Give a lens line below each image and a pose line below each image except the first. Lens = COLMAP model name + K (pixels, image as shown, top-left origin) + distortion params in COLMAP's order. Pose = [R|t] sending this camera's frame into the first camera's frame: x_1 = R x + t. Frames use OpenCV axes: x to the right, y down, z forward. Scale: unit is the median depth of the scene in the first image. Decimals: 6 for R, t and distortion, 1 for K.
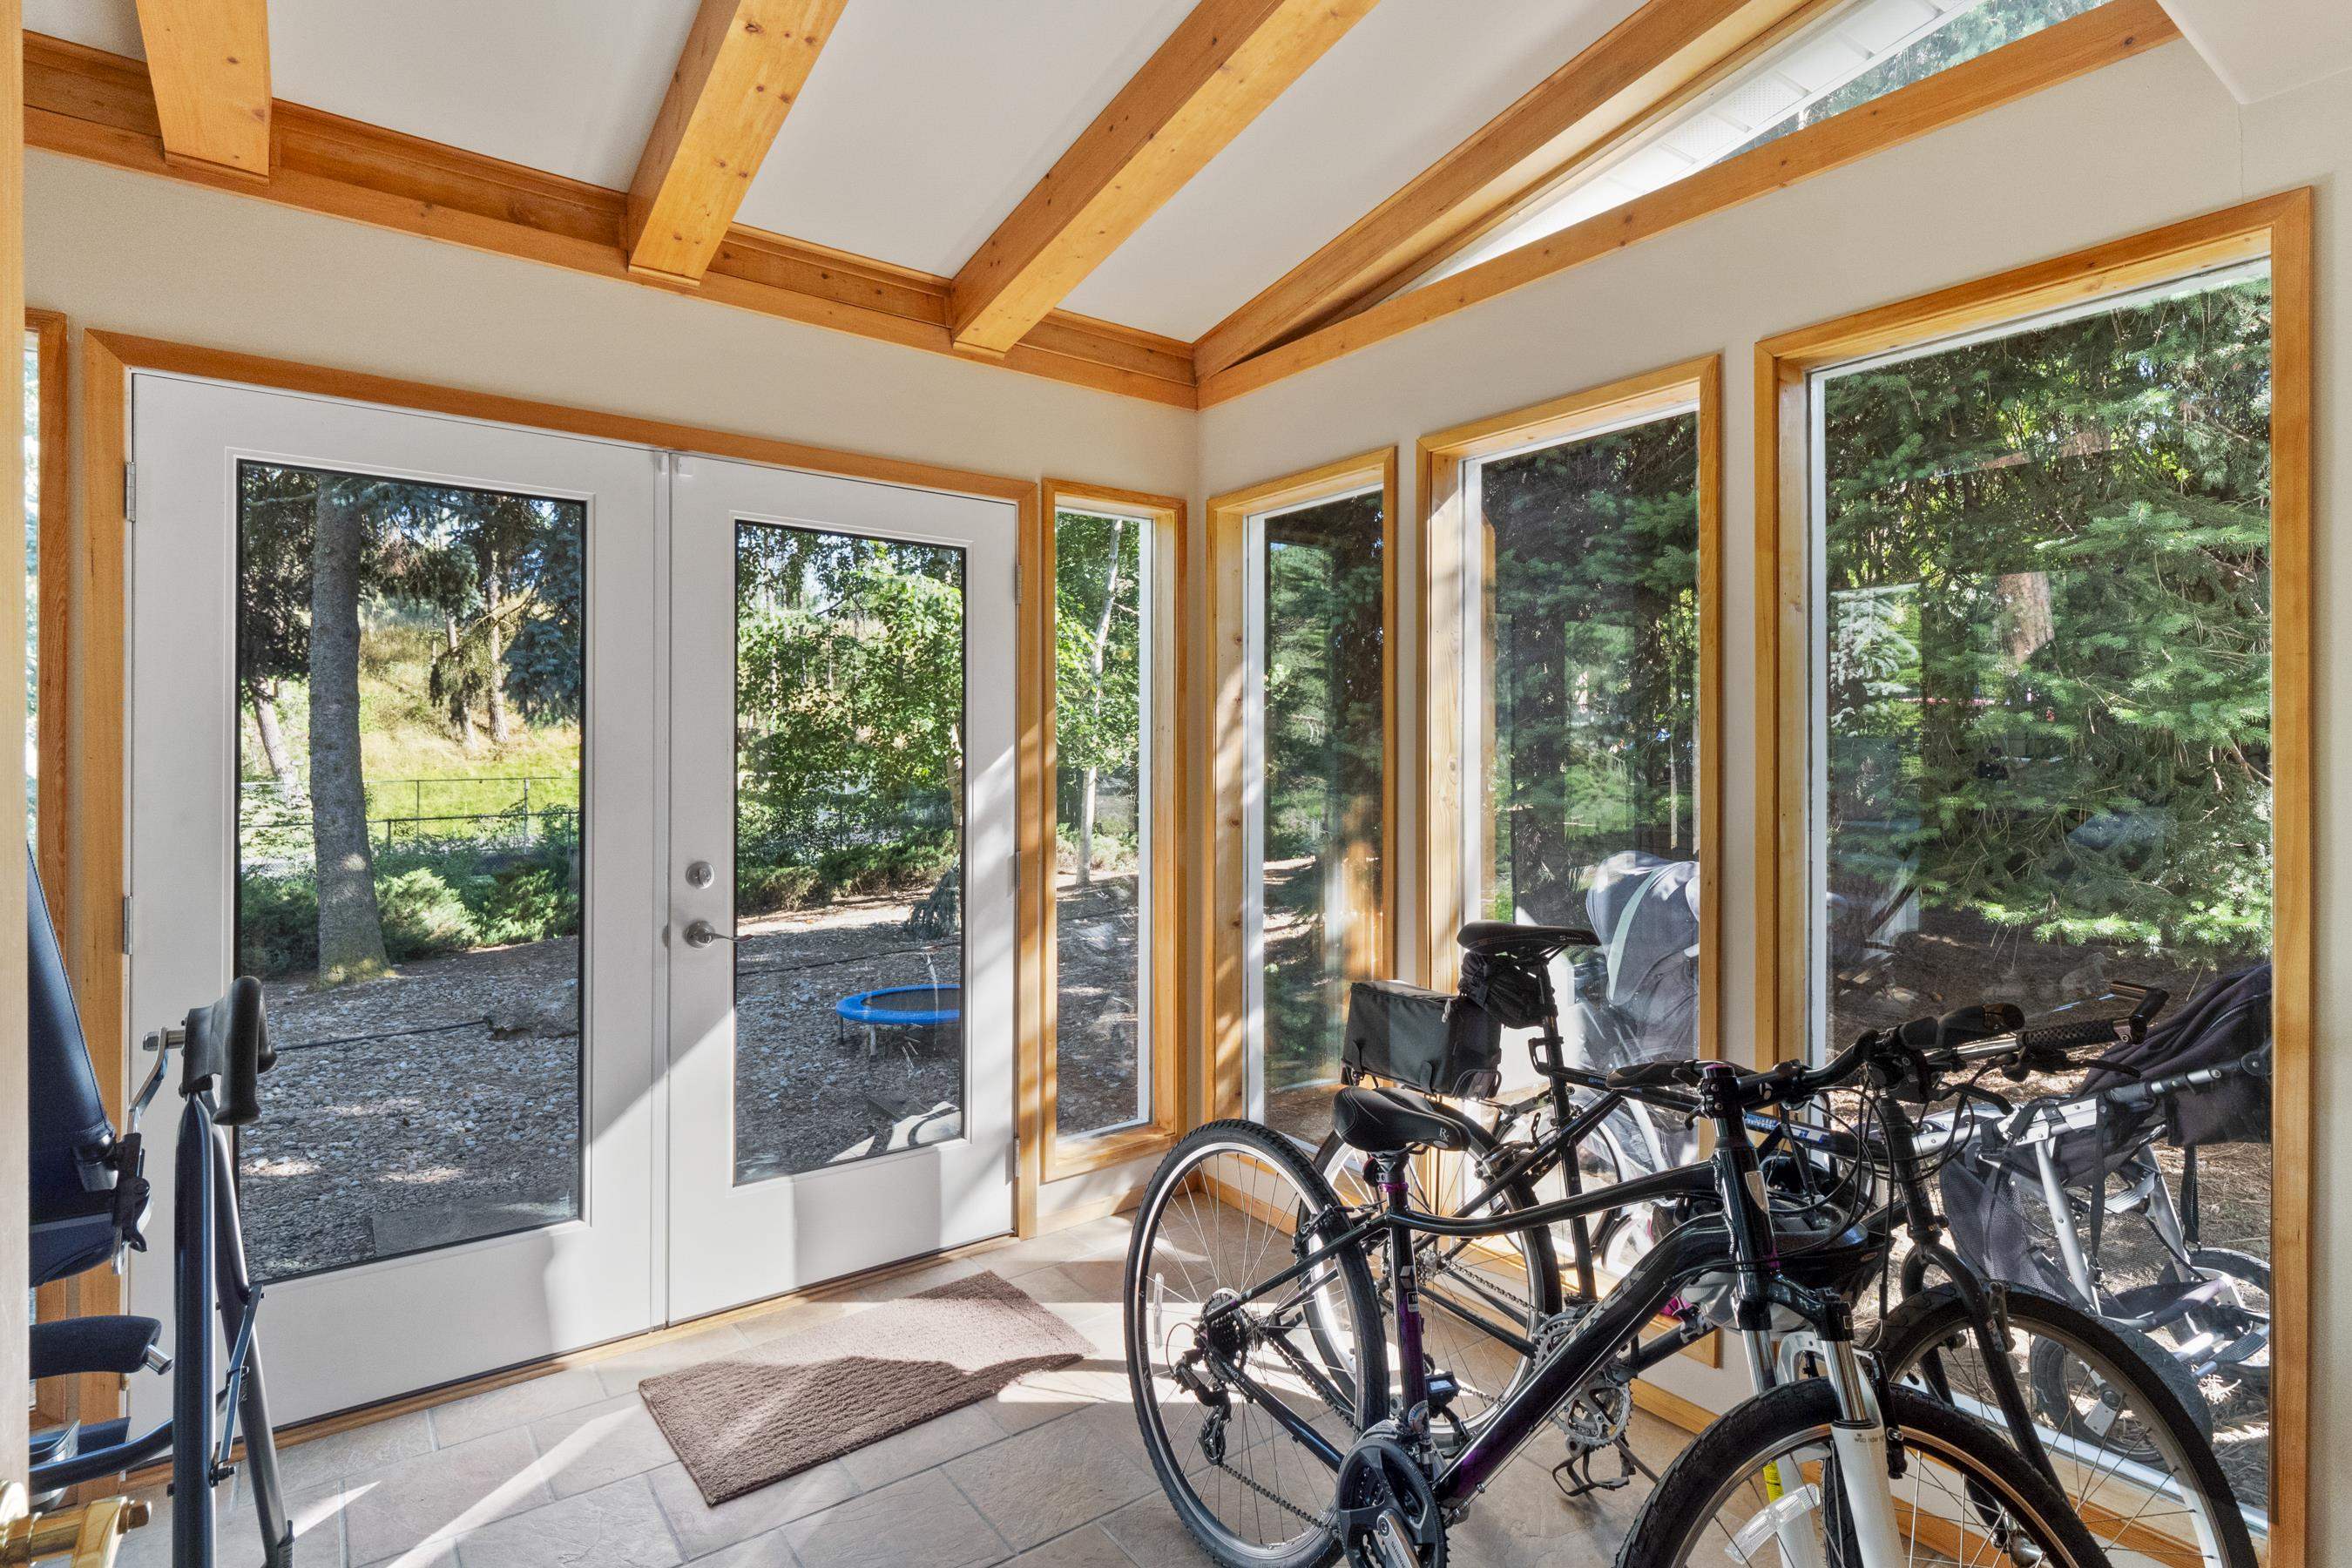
lens RADIAL K [[1153.9, 0, 1175.3], [0, 1153.9, 766.6], [0, 0, 1]] dist [0.001787, -0.002715]
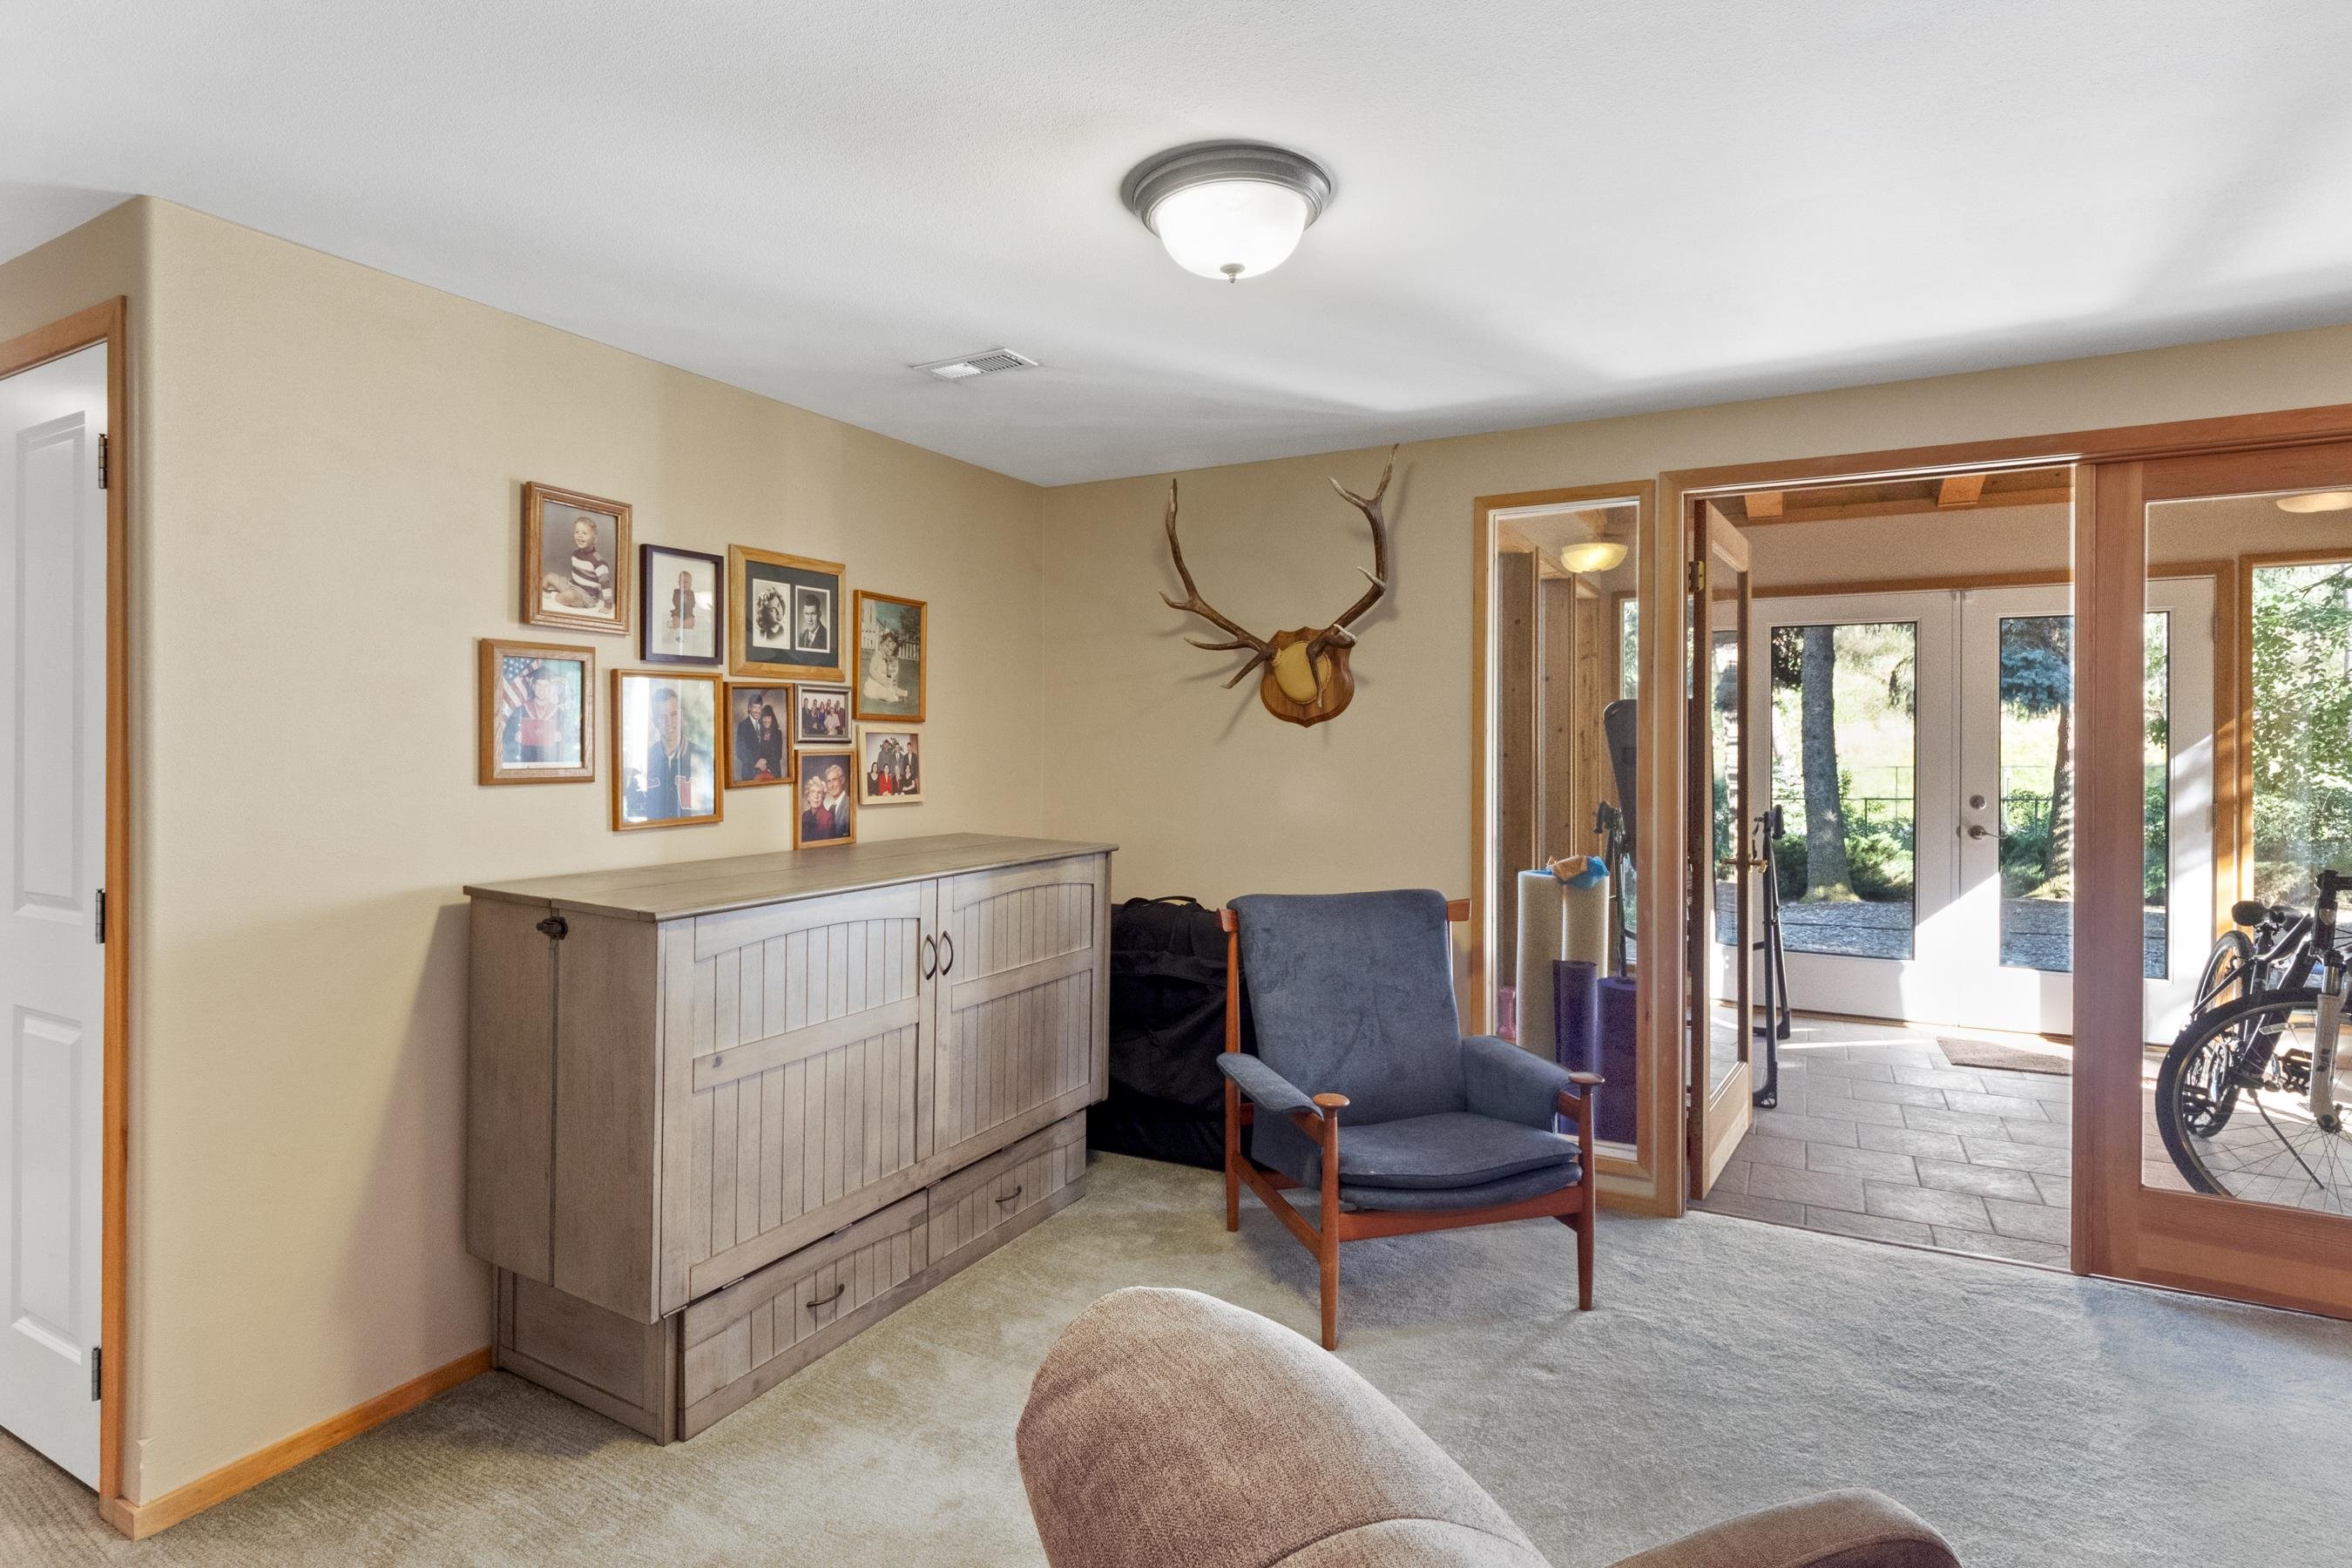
lens RADIAL K [[1153.9, 0, 1147.9], [0, 1153.9, 739.4], [0, 0, 1]] dist [0.001787, -0.002715]
pose [[0.398302, -0.006544, -0.917231, 0.273890], [-0.005696, 0.999938, -0.009607, 0.004759], [0.917237, 0.009051, 0.398240, -0.358365]]
